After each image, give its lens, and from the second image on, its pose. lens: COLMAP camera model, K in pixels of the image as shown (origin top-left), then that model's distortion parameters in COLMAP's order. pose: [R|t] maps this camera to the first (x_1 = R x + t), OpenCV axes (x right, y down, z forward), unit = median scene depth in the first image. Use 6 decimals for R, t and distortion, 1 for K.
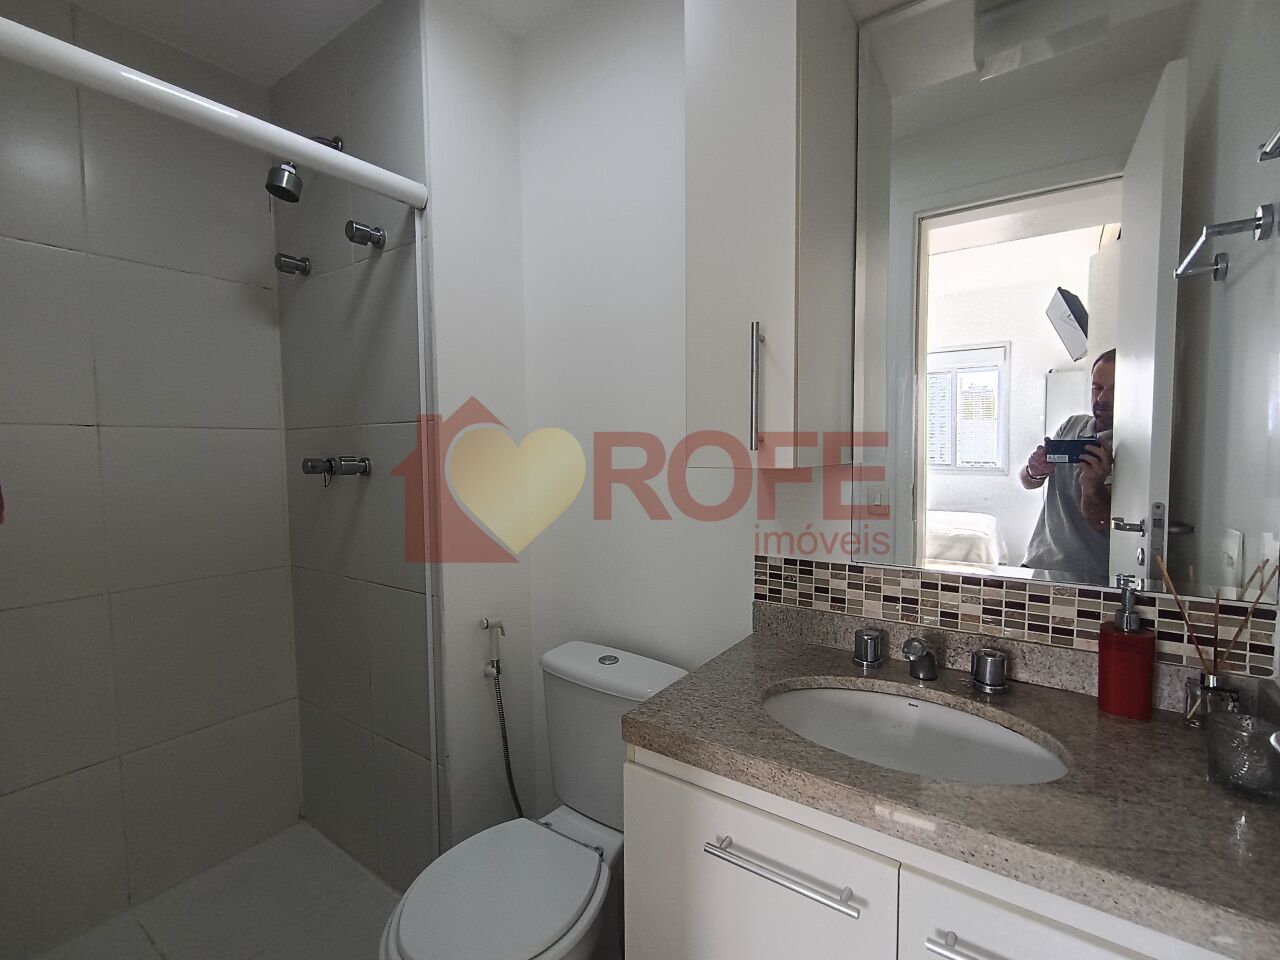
lens RADIAL K [[588.7, 0, 634.4], [0, 588.7, 470.2], [0, 0, 1]] dist [-0.001419, 0.001726]
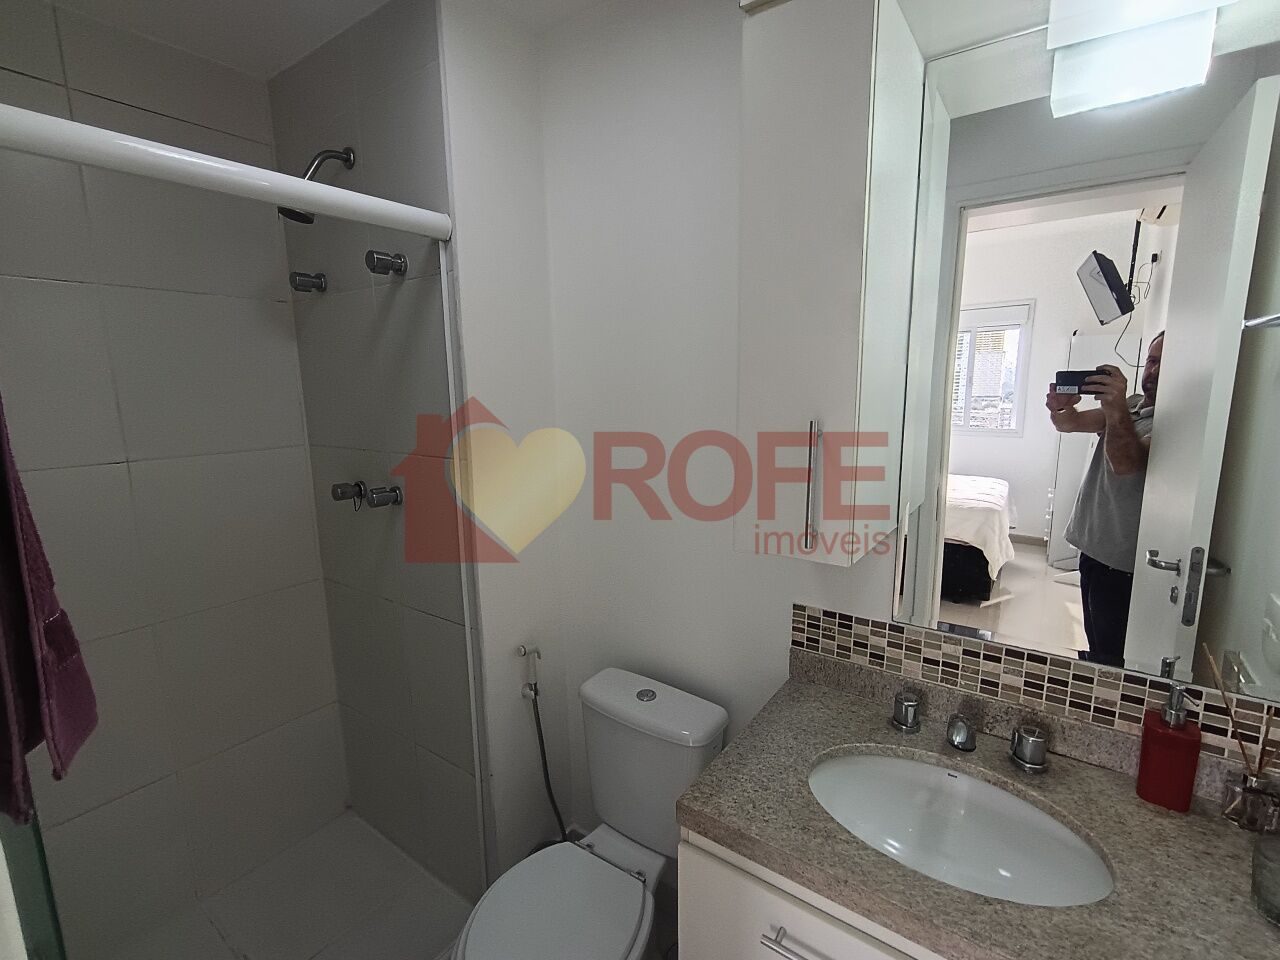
lens RADIAL K [[588.7, 0, 635.0], [0, 588.7, 472.2], [0, 0, 1]] dist [-0.001419, 0.001726]
pose [[0.999969, -0.005624, -0.005582, -0.064989], [0.006209, 0.993801, 0.110999, -0.211628], [0.004923, -0.111030, 0.993805, 0.021619]]
